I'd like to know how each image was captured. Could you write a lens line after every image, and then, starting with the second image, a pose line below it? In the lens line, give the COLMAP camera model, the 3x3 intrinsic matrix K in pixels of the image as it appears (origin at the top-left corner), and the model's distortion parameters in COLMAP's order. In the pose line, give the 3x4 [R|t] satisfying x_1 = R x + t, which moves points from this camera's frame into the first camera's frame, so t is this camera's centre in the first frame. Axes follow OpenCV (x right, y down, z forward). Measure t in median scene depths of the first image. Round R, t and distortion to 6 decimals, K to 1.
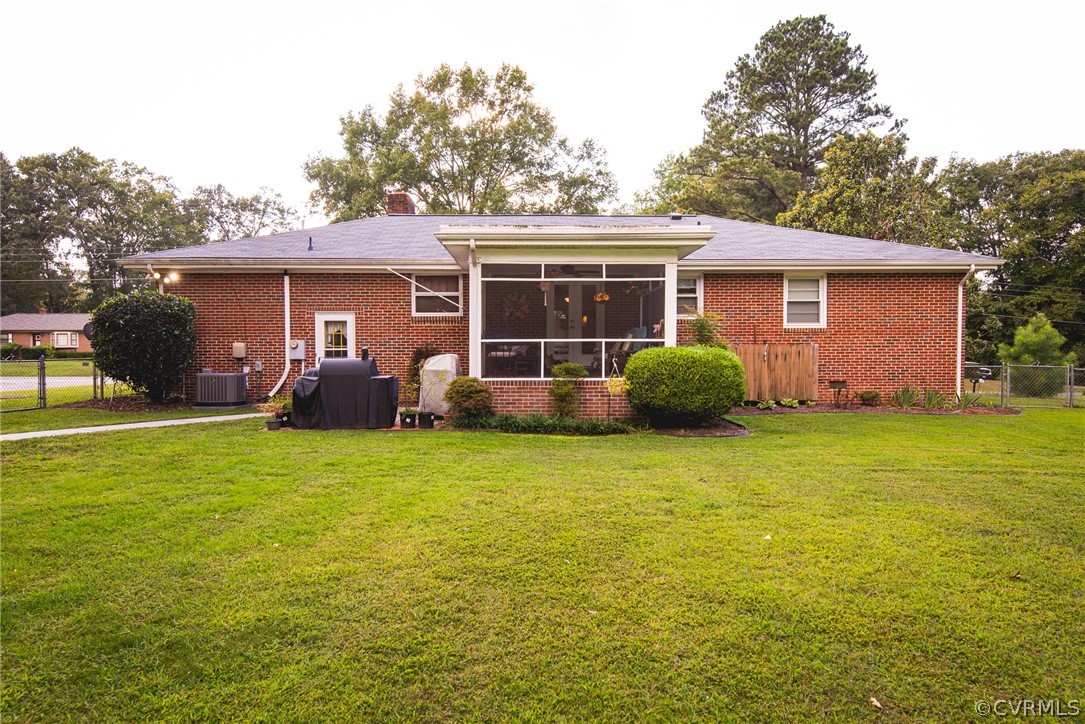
lens RADIAL K [[684.2, 0, 549.3], [0, 684.2, 364.6], [0, 0, 1]] dist [-0.000953, 0.001697]
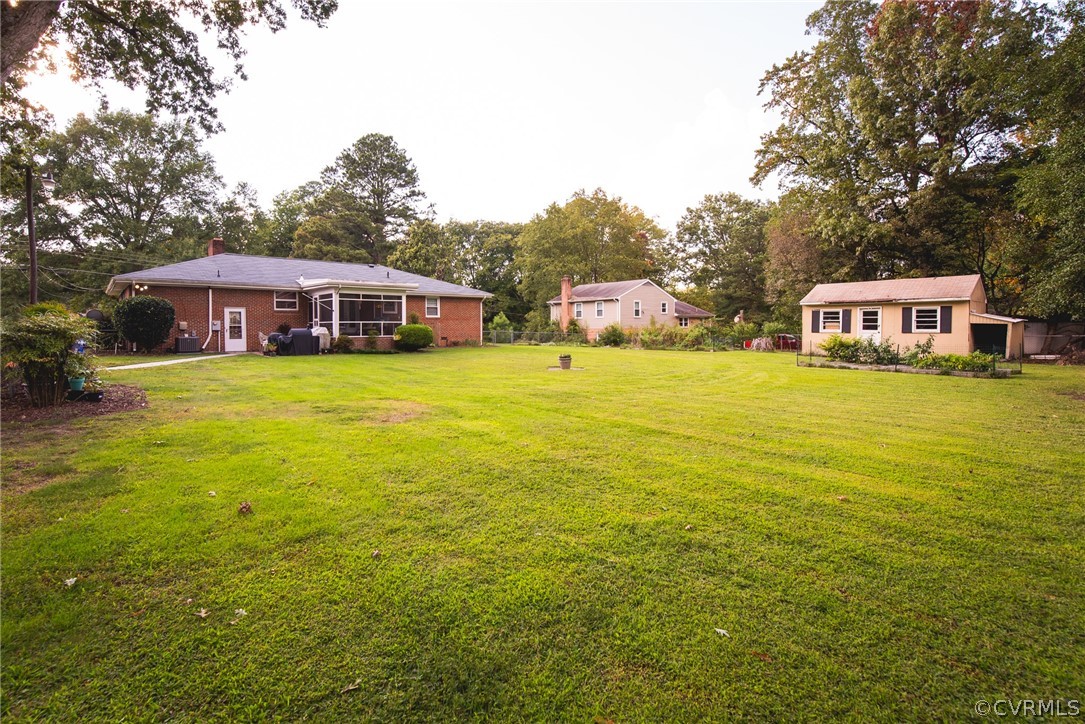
lens RADIAL K [[483.4, 0, 521.1], [0, 483.4, 364.4], [0, 0, 1]] dist [0.000063, 0.000160]
pose [[0.772135, -0.051704, 0.633351, -0.553603], [0.017905, 0.998059, 0.059649, 0.022960], [-0.635206, -0.034717, 0.771562, -0.659017]]
